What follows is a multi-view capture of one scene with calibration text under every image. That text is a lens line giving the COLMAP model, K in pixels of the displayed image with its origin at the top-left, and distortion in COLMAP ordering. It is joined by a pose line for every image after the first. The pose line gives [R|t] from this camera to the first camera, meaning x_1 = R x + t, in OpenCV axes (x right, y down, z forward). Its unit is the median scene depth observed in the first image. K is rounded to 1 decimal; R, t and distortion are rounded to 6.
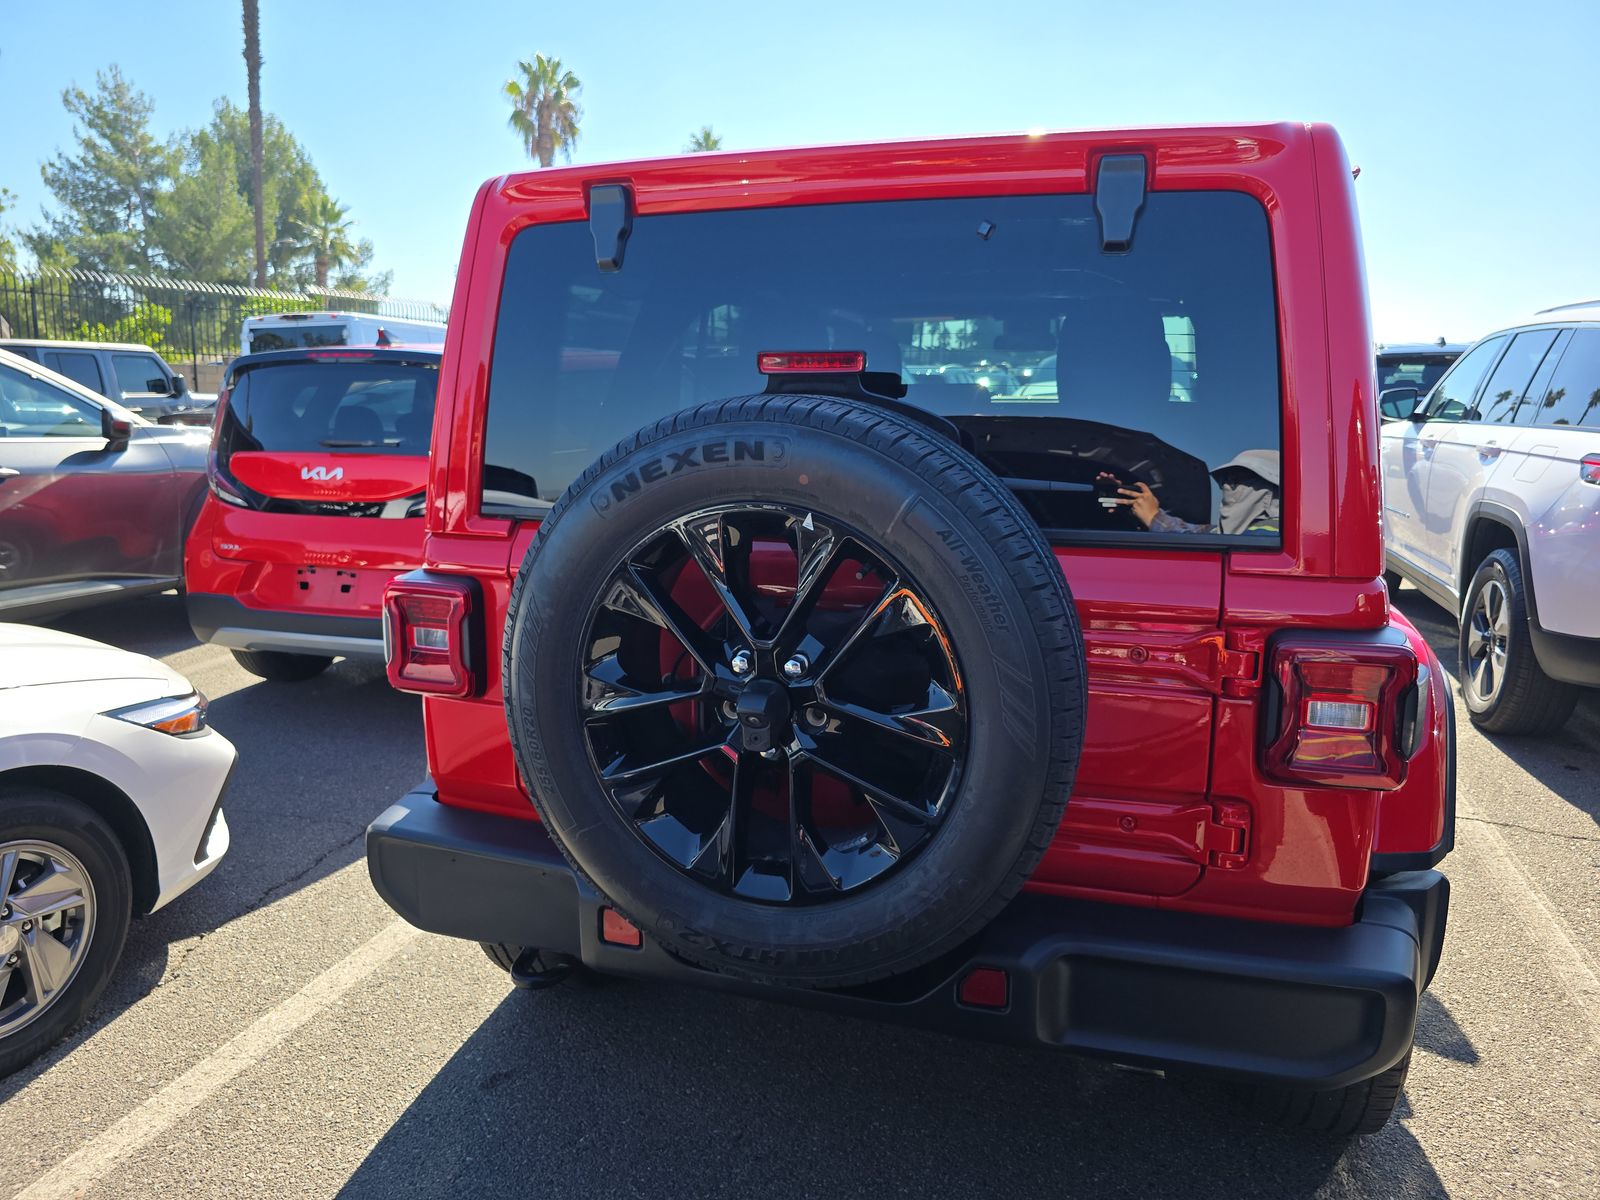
lens RADIAL K [[1092.1, 0, 808.5], [0, 1092.1, 608.8], [0, 0, 1]] dist [0.008254, -0.012389]
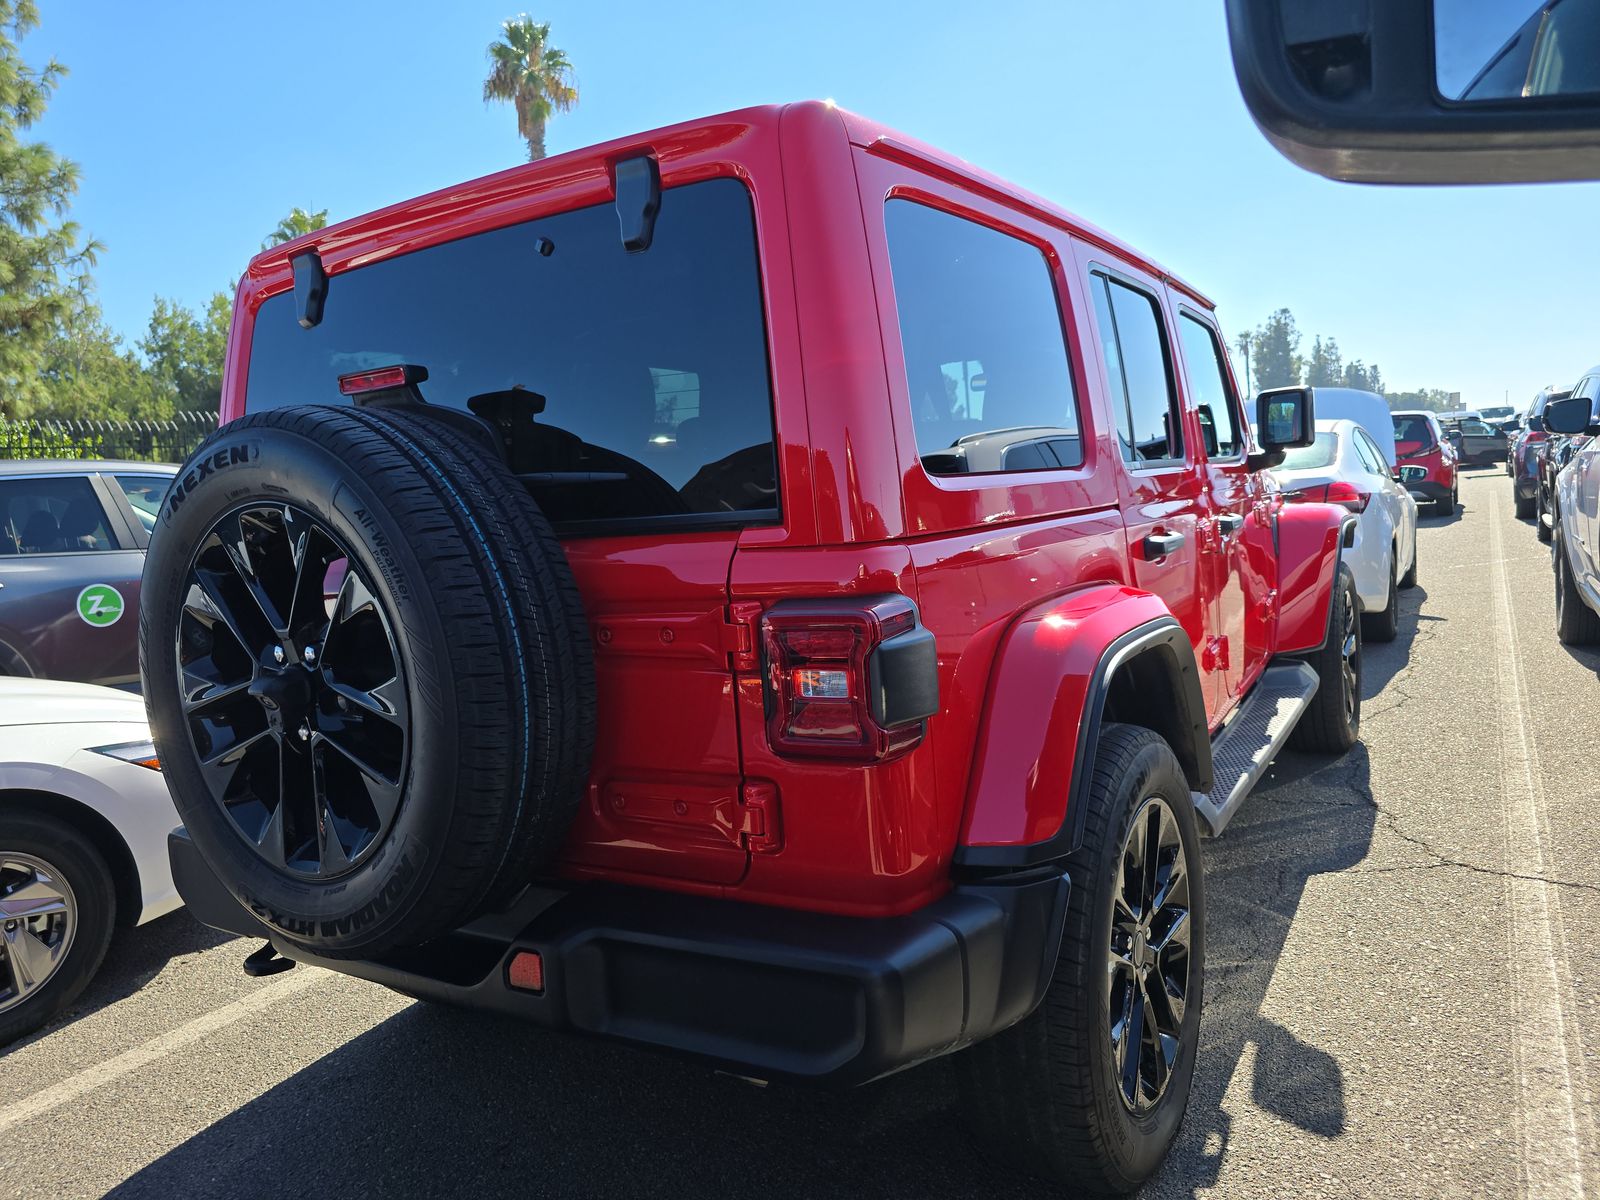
lens RADIAL K [[1092.1, 0, 813.6], [0, 1092.1, 607.9], [0, 0, 1]] dist [0.008254, -0.012389]
pose [[0.966715, -0.045571, -0.251764, 0.436147], [0.023775, 0.995752, -0.088949, 0.069243], [0.254748, 0.080002, 0.963692, 0.042319]]
